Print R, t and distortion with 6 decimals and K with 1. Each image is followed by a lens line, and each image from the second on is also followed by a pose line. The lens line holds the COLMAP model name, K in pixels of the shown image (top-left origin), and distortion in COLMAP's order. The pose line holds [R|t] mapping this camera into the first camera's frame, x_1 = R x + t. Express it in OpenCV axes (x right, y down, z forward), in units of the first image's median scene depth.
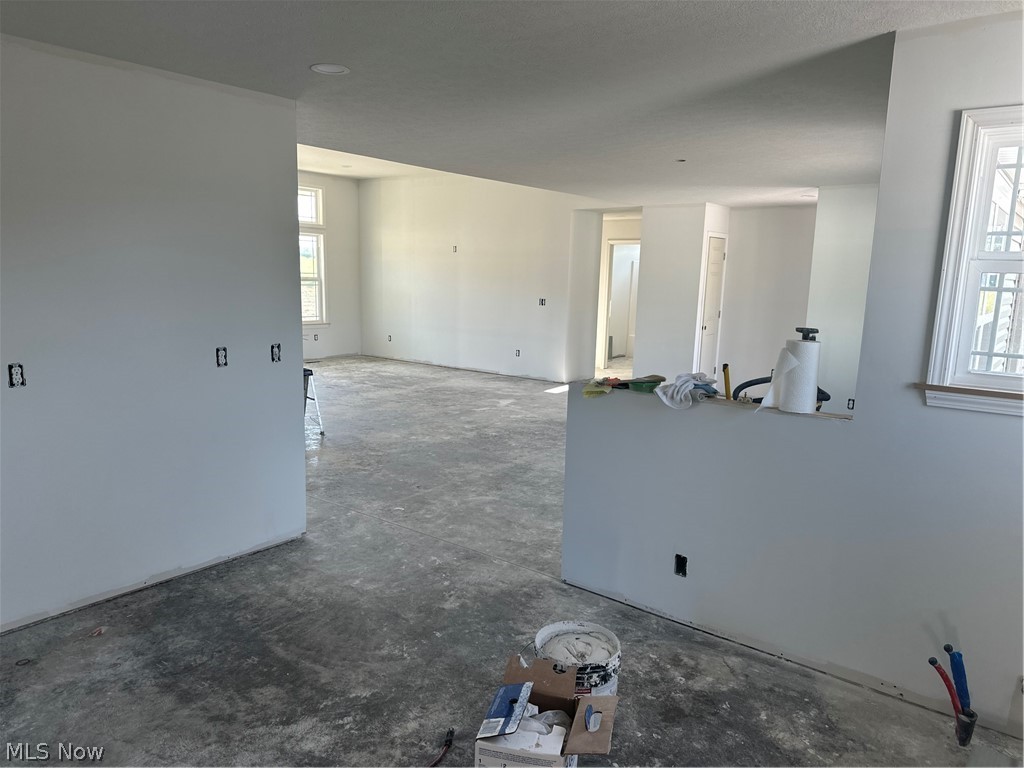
lens RADIAL K [[714.0, 0, 512.9], [0, 714.0, 385.8], [0, 0, 1]] dist [-0.004419, -0.008800]
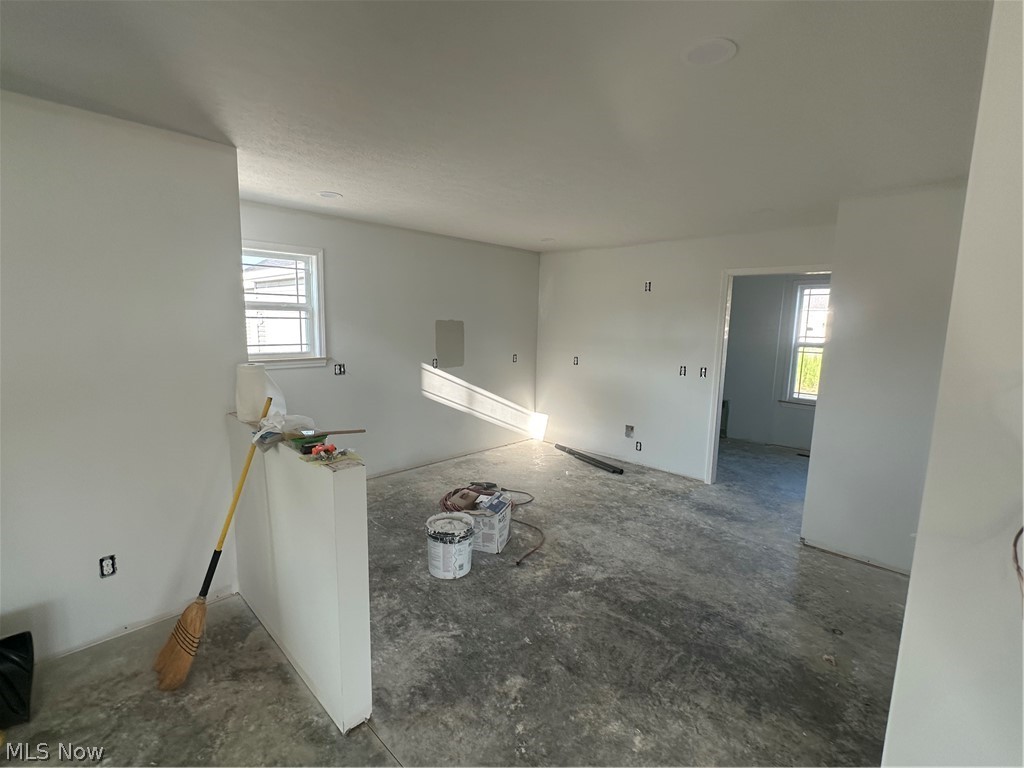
lens RADIAL K [[462.4, 0, 517.1], [0, 462.4, 384.5], [0, 0, 1]] dist [0.002674, 0.000319]
pose [[-0.993455, -0.065846, 0.093331, -0.137941], [-0.034915, 0.953063, 0.300752, -0.279424], [-0.108754, 0.295525, -0.949124, 1.671880]]
